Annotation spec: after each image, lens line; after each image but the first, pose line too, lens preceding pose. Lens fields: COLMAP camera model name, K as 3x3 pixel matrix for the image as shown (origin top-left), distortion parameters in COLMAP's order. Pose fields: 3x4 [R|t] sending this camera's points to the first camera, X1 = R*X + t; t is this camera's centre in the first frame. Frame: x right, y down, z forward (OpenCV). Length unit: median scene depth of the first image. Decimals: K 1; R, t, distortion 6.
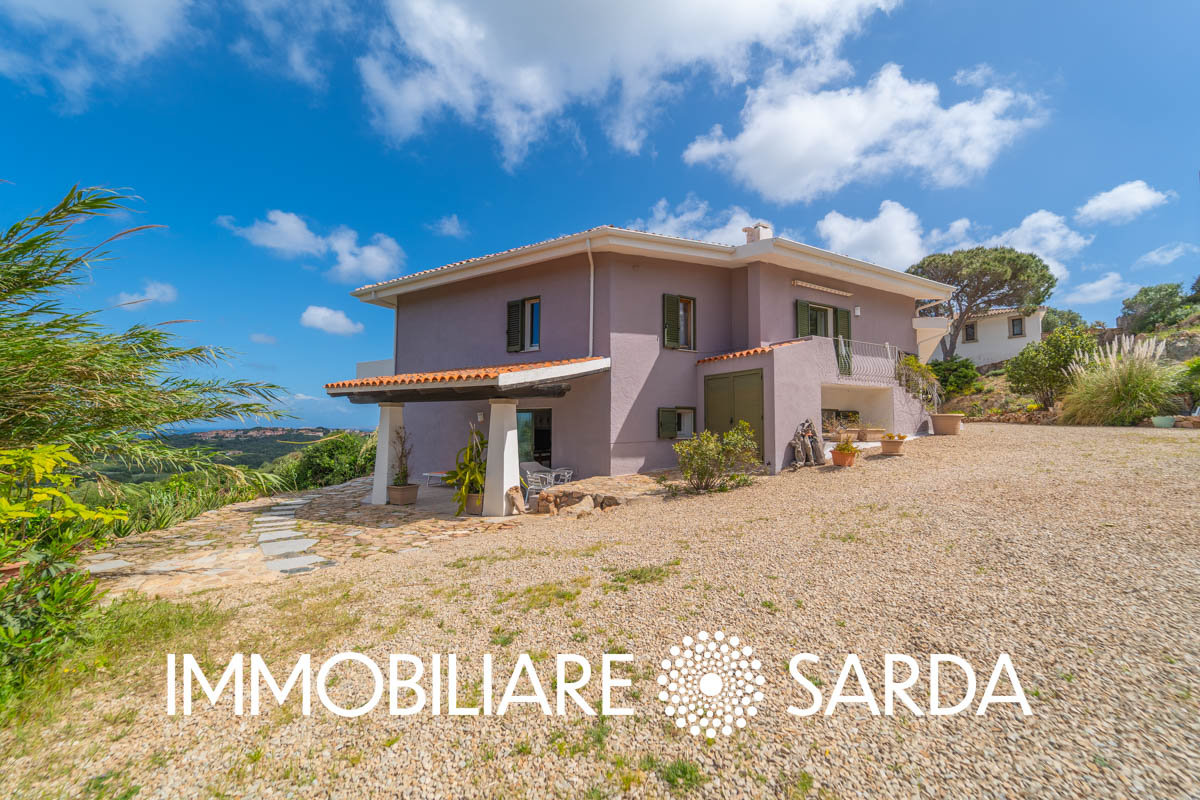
lens RADIAL K [[474.4, 0, 600.0], [0, 474.4, 400.0], [0, 0, 1]] dist [0.000656, -0.000109]
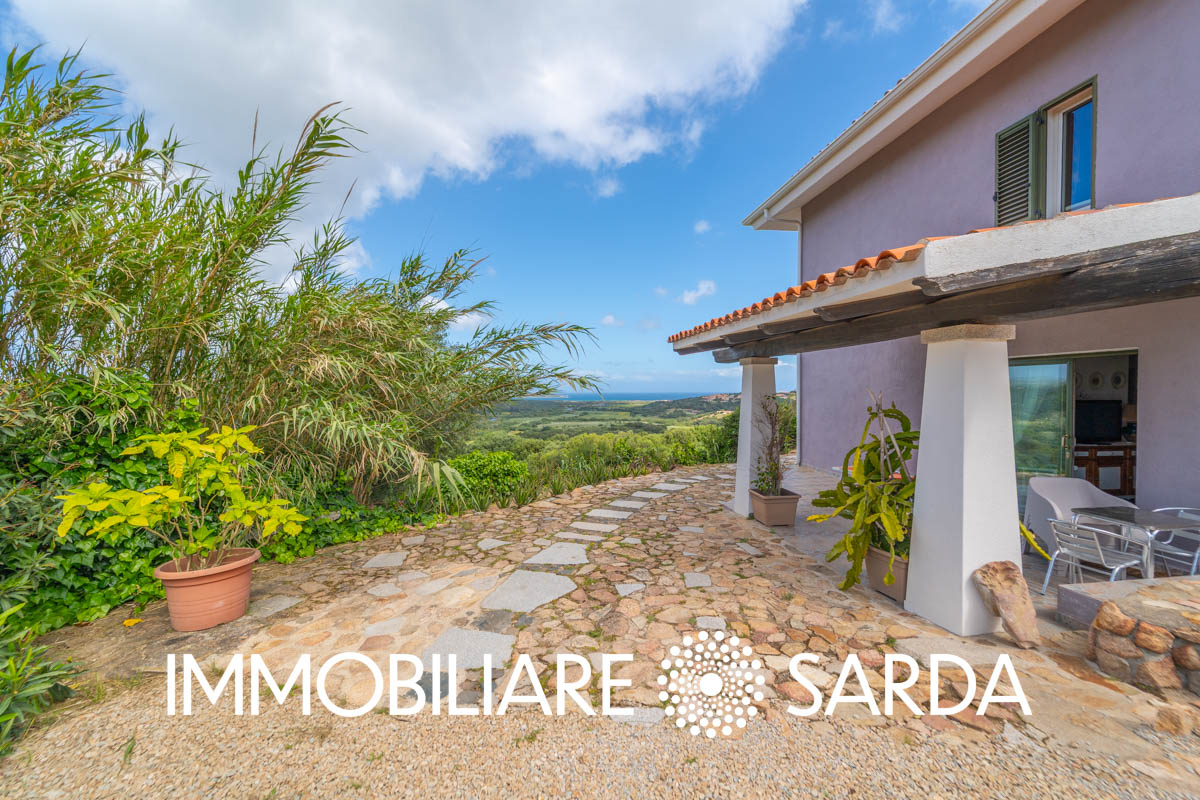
lens RADIAL K [[474.4, 0, 600.0], [0, 474.4, 400.0], [0, 0, 1]] dist [0.000656, -0.000109]
pose [[0.605676, 0.012214, -0.795618, -0.075124], [0.047911, 0.997508, 0.051786, 0.021758], [0.794268, -0.069484, 0.603581, 0.527185]]
